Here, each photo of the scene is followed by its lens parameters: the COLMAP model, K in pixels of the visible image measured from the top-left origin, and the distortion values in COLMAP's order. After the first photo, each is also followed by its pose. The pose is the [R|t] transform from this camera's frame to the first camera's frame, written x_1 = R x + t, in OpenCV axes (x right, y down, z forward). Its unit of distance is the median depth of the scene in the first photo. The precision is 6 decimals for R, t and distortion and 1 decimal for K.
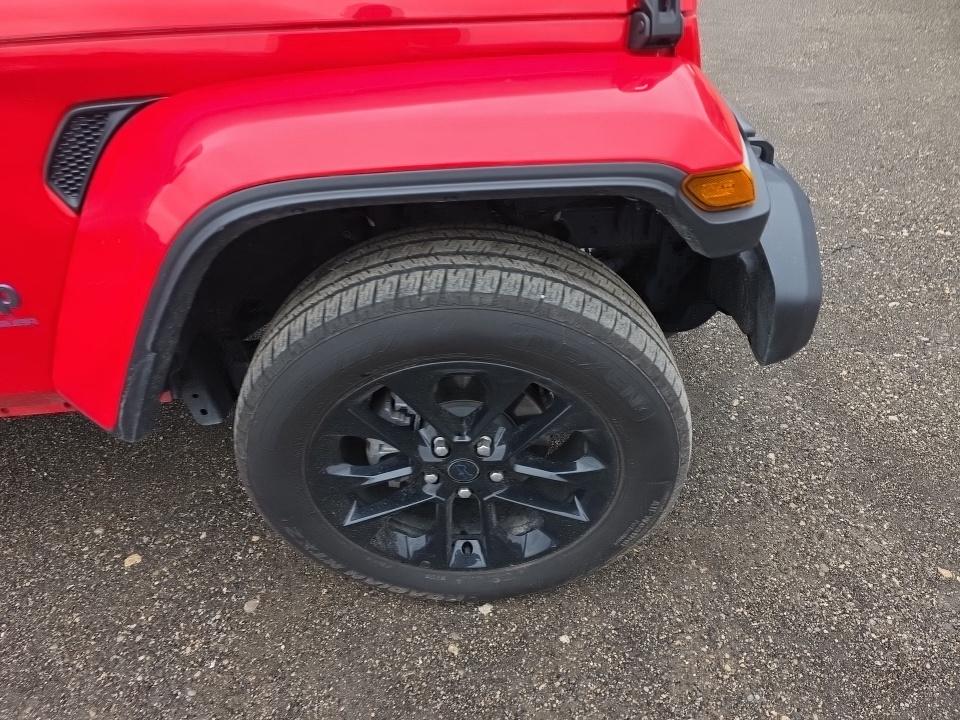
lens RADIAL K [[650.5, 0, 480.0], [0, 650.5, 360.0], [0, 0, 1]] dist [0.037217, 0.000029]
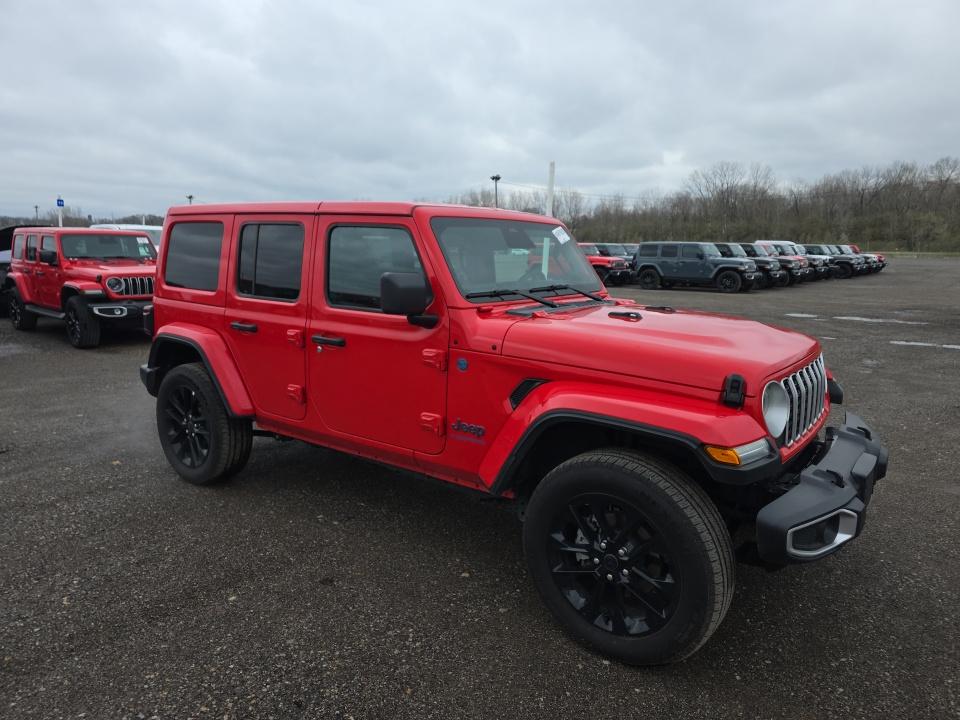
lens RADIAL K [[645.2, 0, 474.5], [0, 645.2, 379.4], [0, 0, 1]] dist [0.089486, -0.093796]
pose [[0.789795, 0.199550, -0.580003, 0.755913], [-0.426813, 0.857915, -0.286028, 0.469357], [0.440517, 0.473456, 0.762748, -1.132480]]
